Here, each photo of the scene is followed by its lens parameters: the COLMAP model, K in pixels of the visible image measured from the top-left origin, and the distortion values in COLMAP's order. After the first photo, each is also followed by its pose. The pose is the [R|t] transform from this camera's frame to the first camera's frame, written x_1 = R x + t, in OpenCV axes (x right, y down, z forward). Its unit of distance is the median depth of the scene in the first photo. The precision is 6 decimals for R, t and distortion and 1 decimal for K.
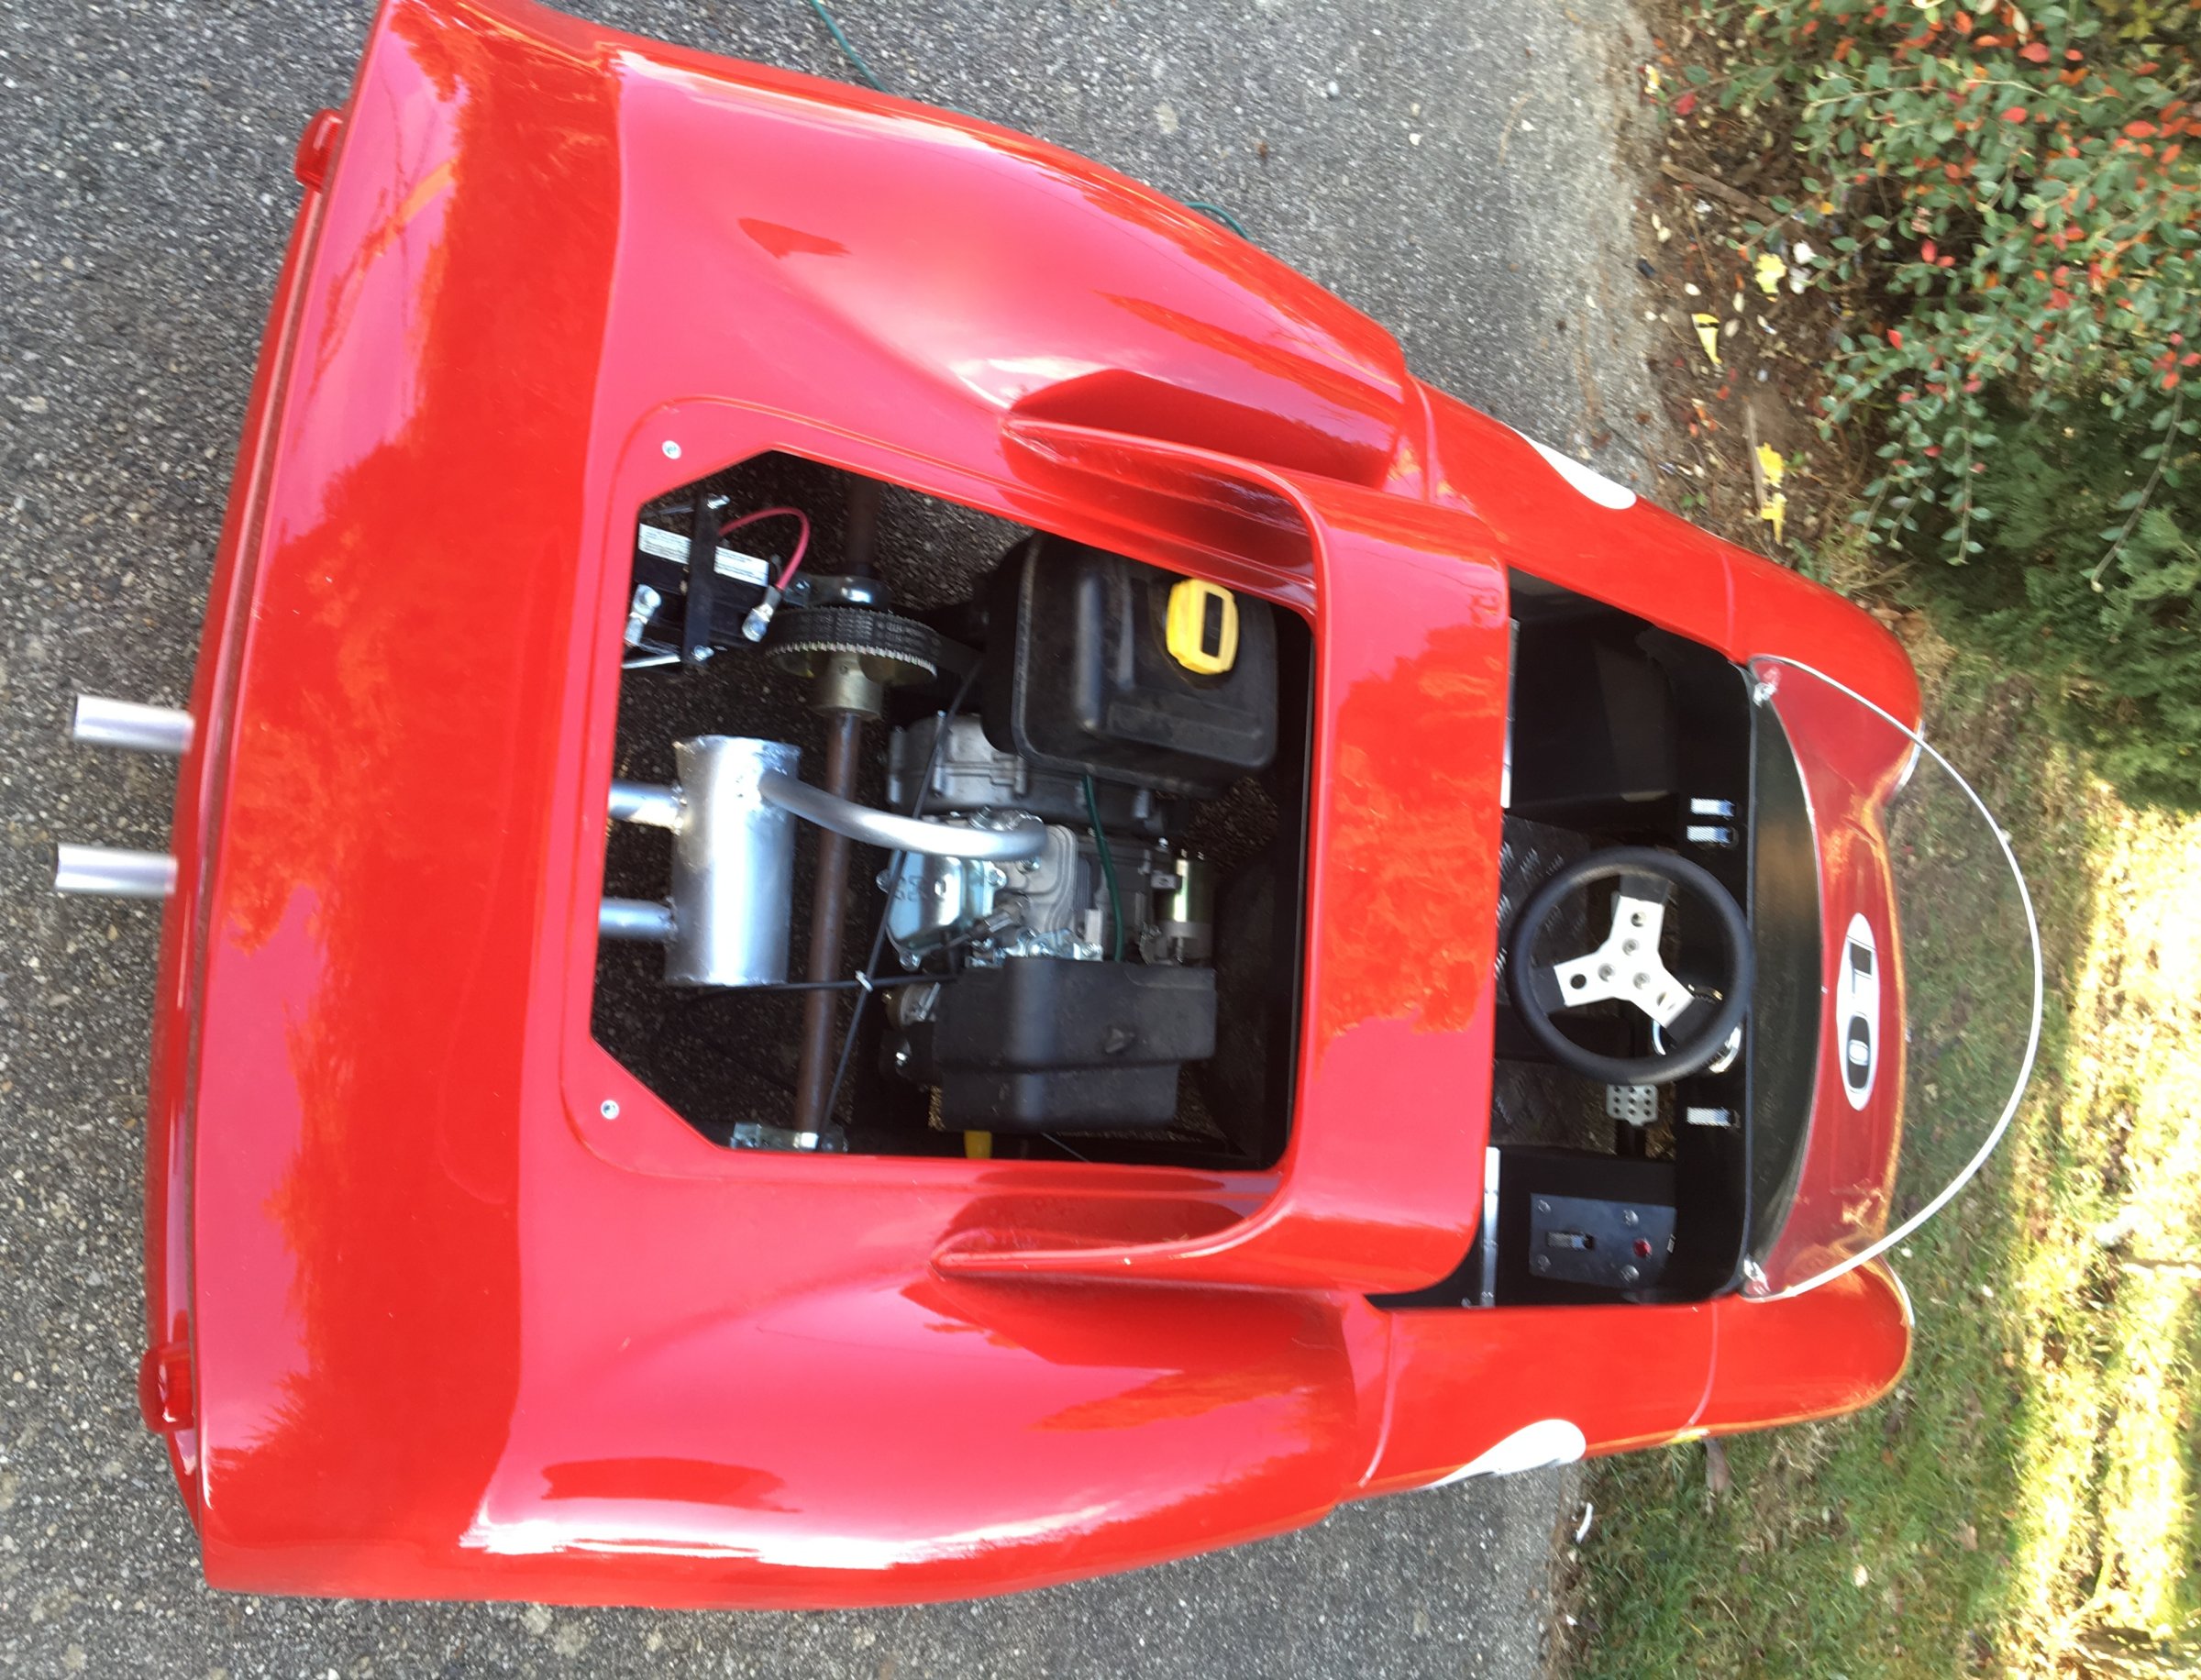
lens RADIAL K [[1938.3, 0, 1100.5], [0, 1938.3, 840.0], [0, 0, 1]] dist [0.126431, -0.202528]
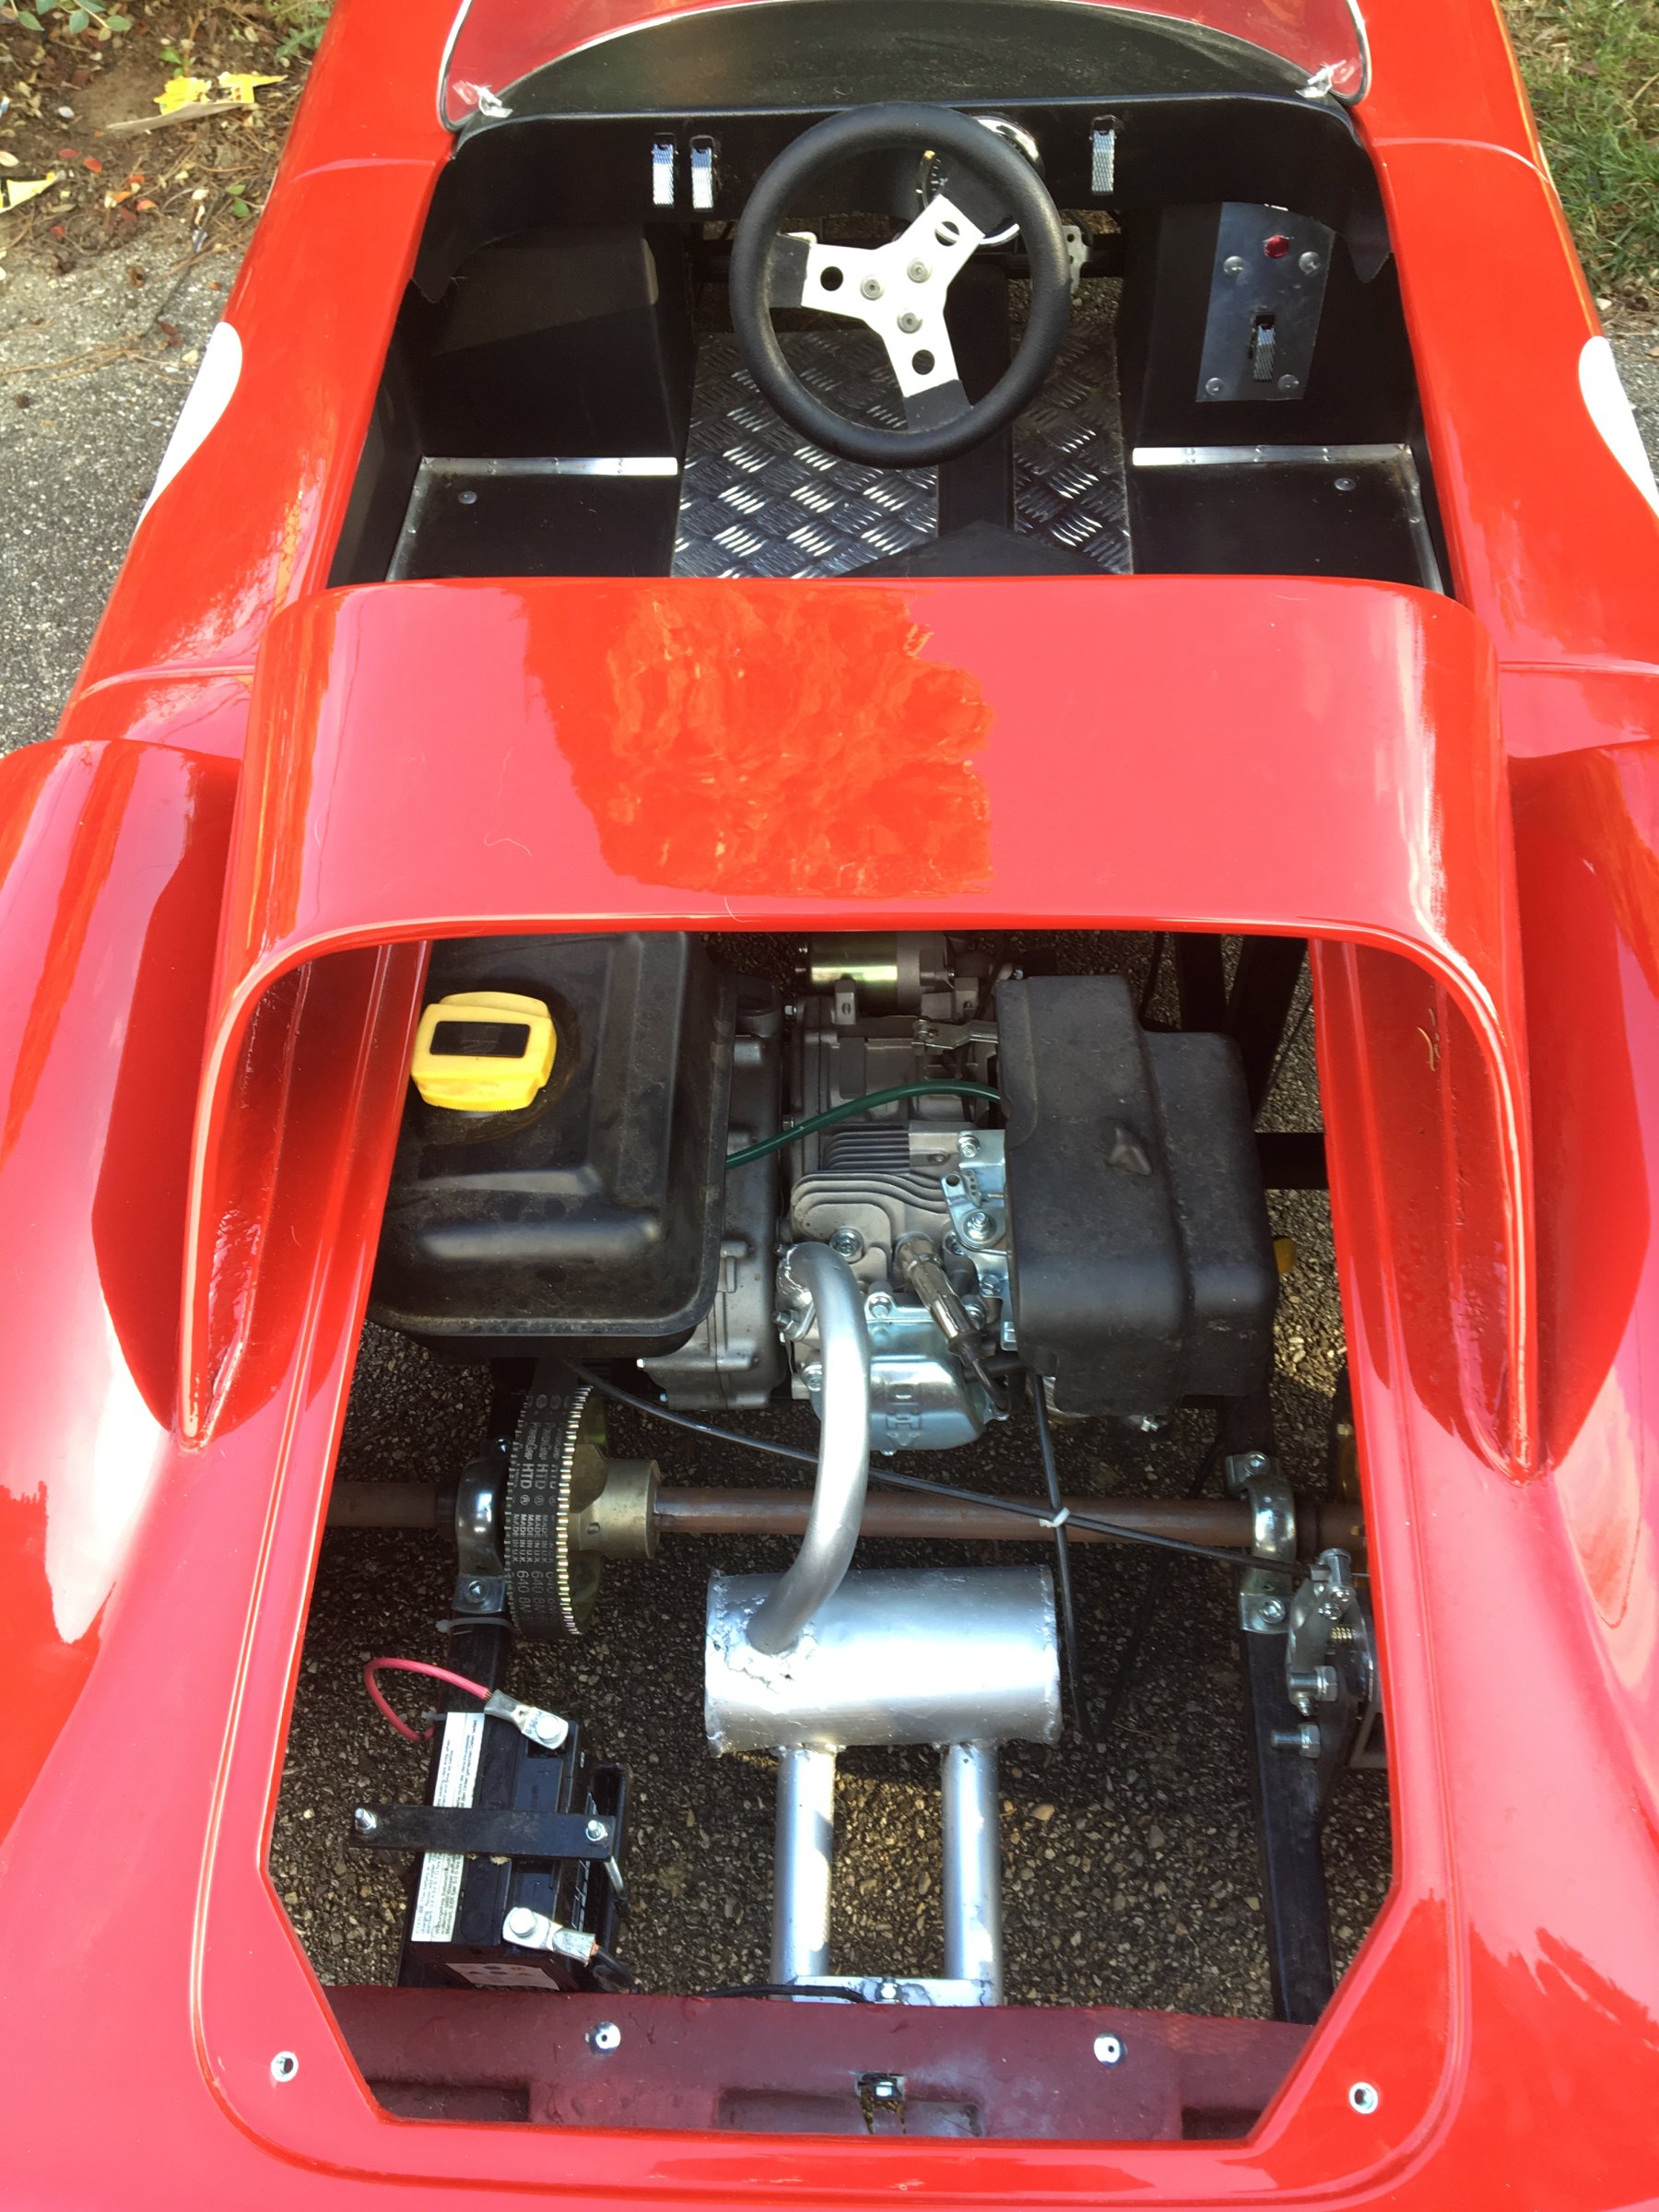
lens RADIAL K [[1904.5, 0, 815.4], [0, 1904.5, 1077.4], [0, 0, 1]] dist [0.069850, -0.086793]
pose [[-0.066543, -0.984100, -0.164680, 0.106955], [0.995380, -0.076922, 0.057462, -0.027687], [-0.069216, -0.160095, 0.984672, 0.272475]]
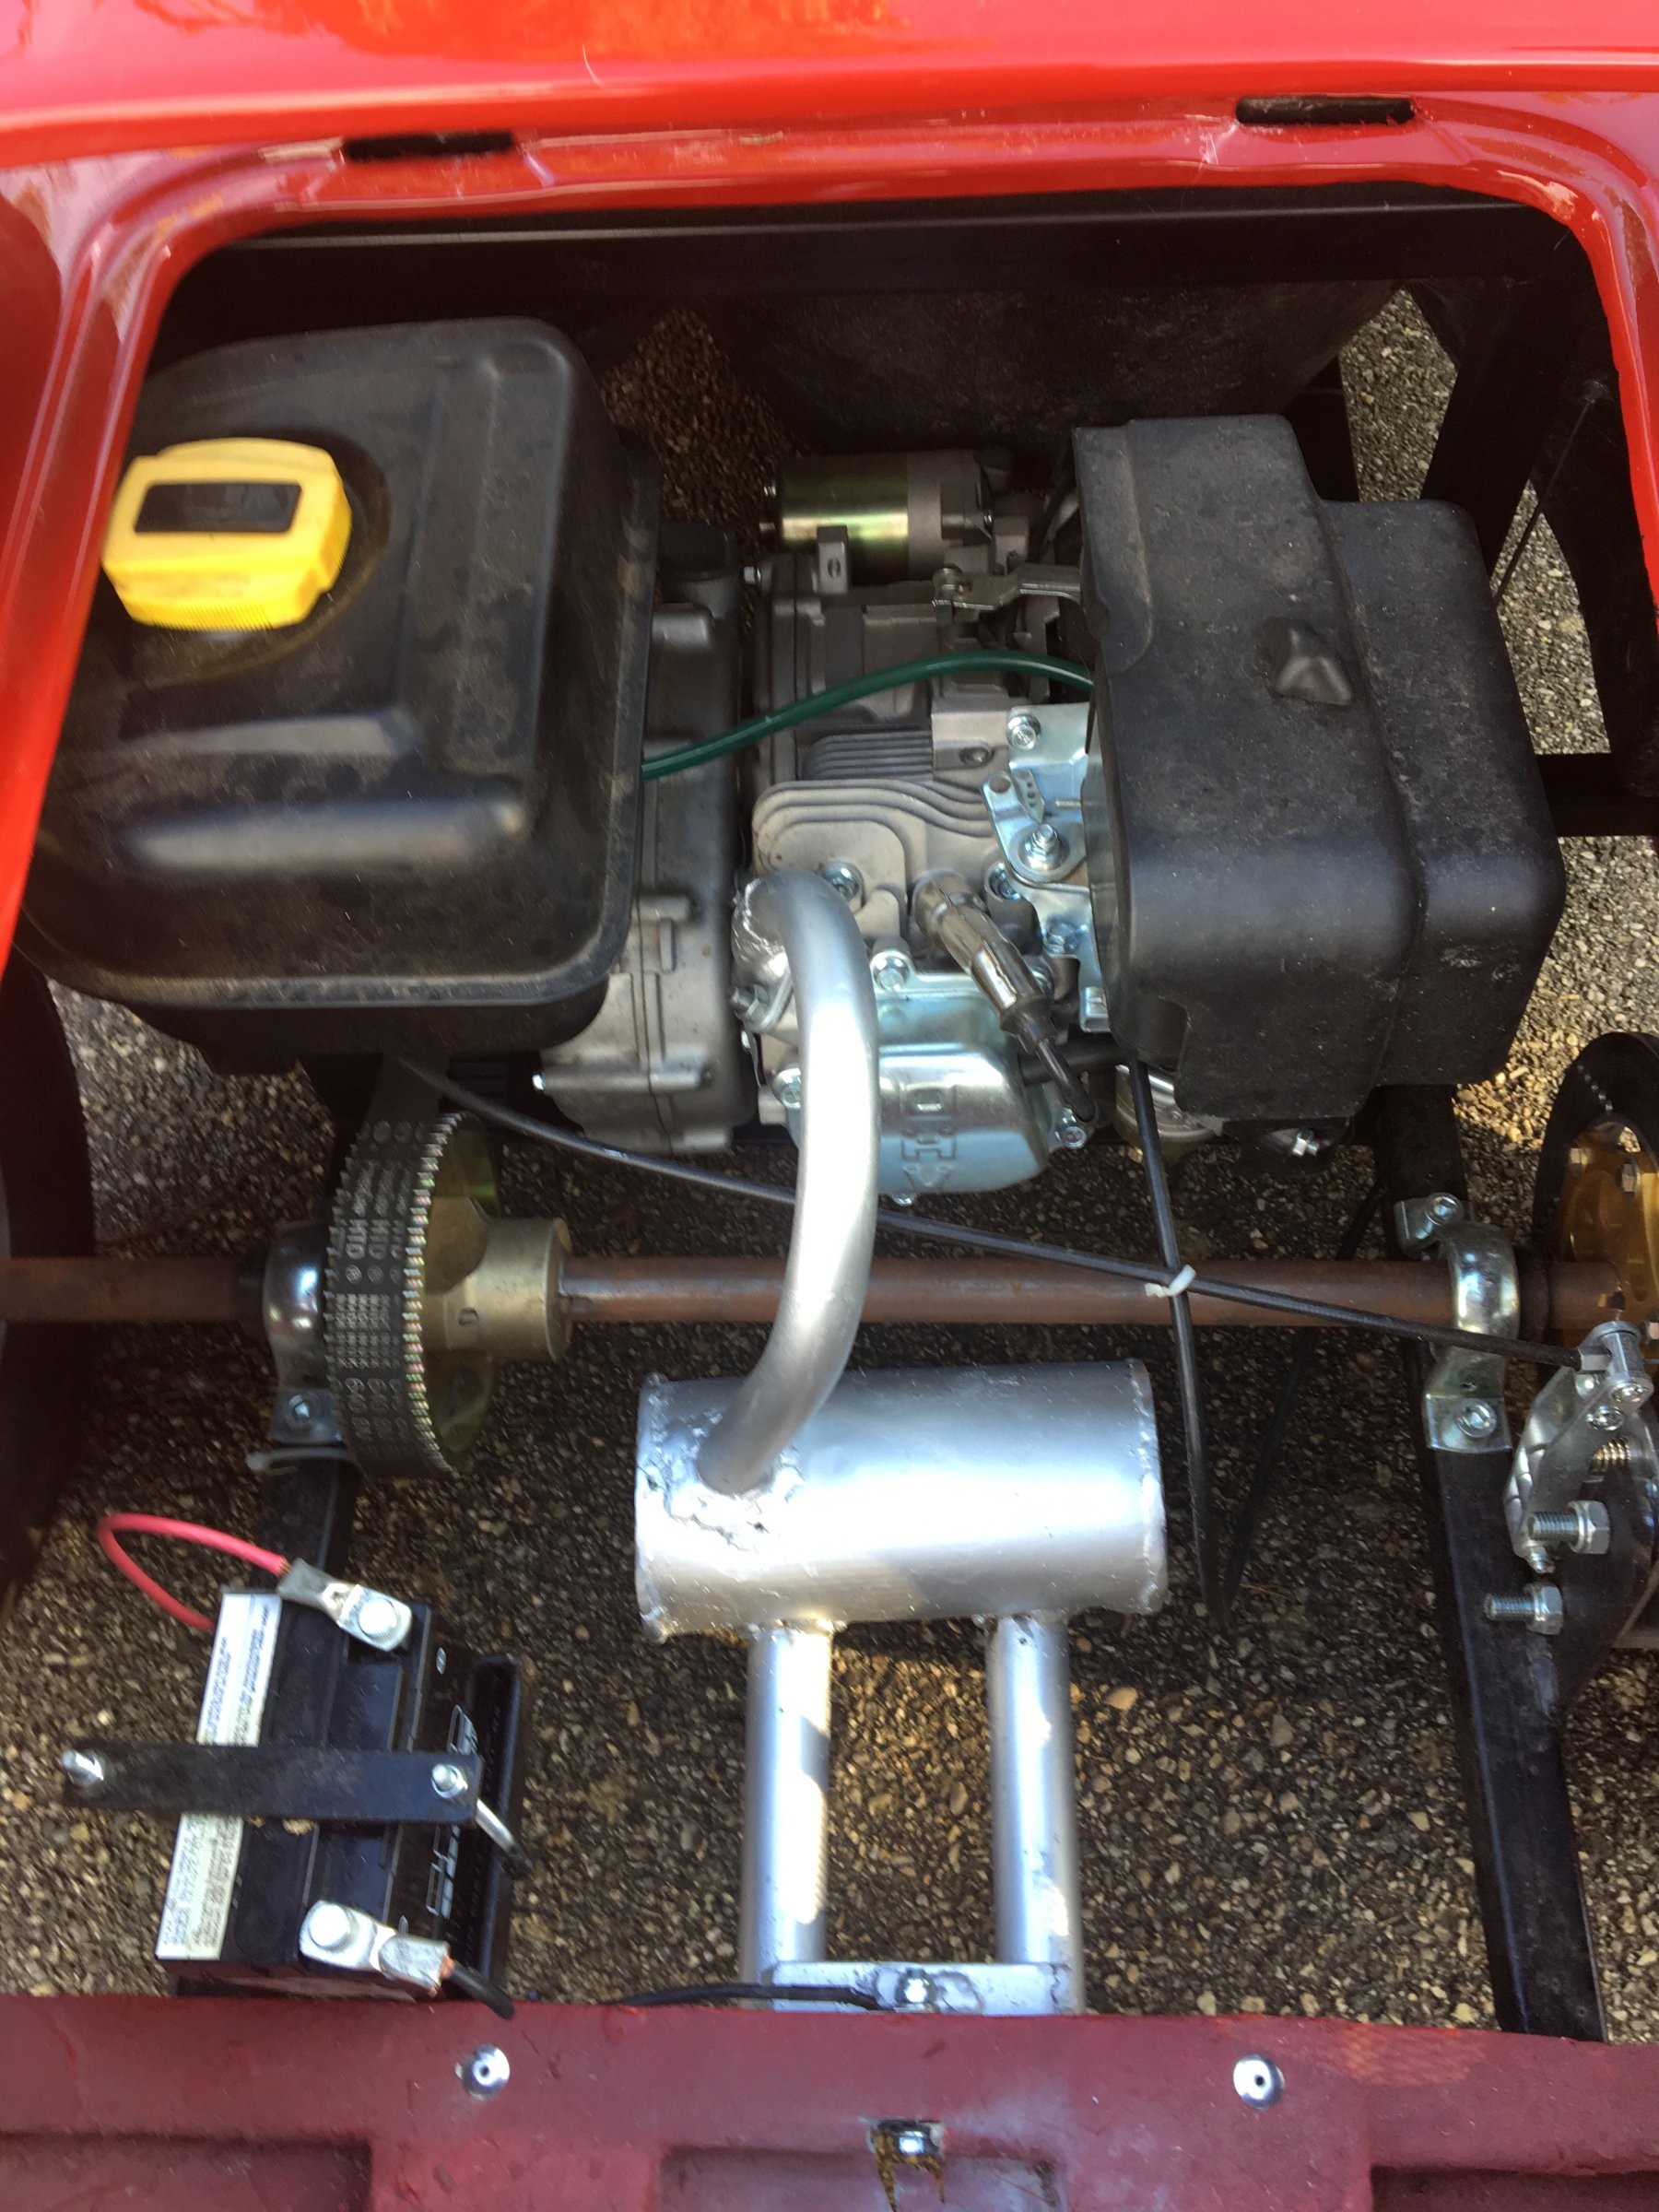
lens RADIAL K [[1893.3, 0, 829.5], [0, 1893.3, 1106.0], [0, 0, 1]] dist [0.076970, -0.011604]
pose [[-0.078226, -0.961009, -0.265221, 0.025740], [0.993547, -0.097066, 0.058669, -0.017804], [-0.082125, -0.258920, 0.962401, 0.445715]]
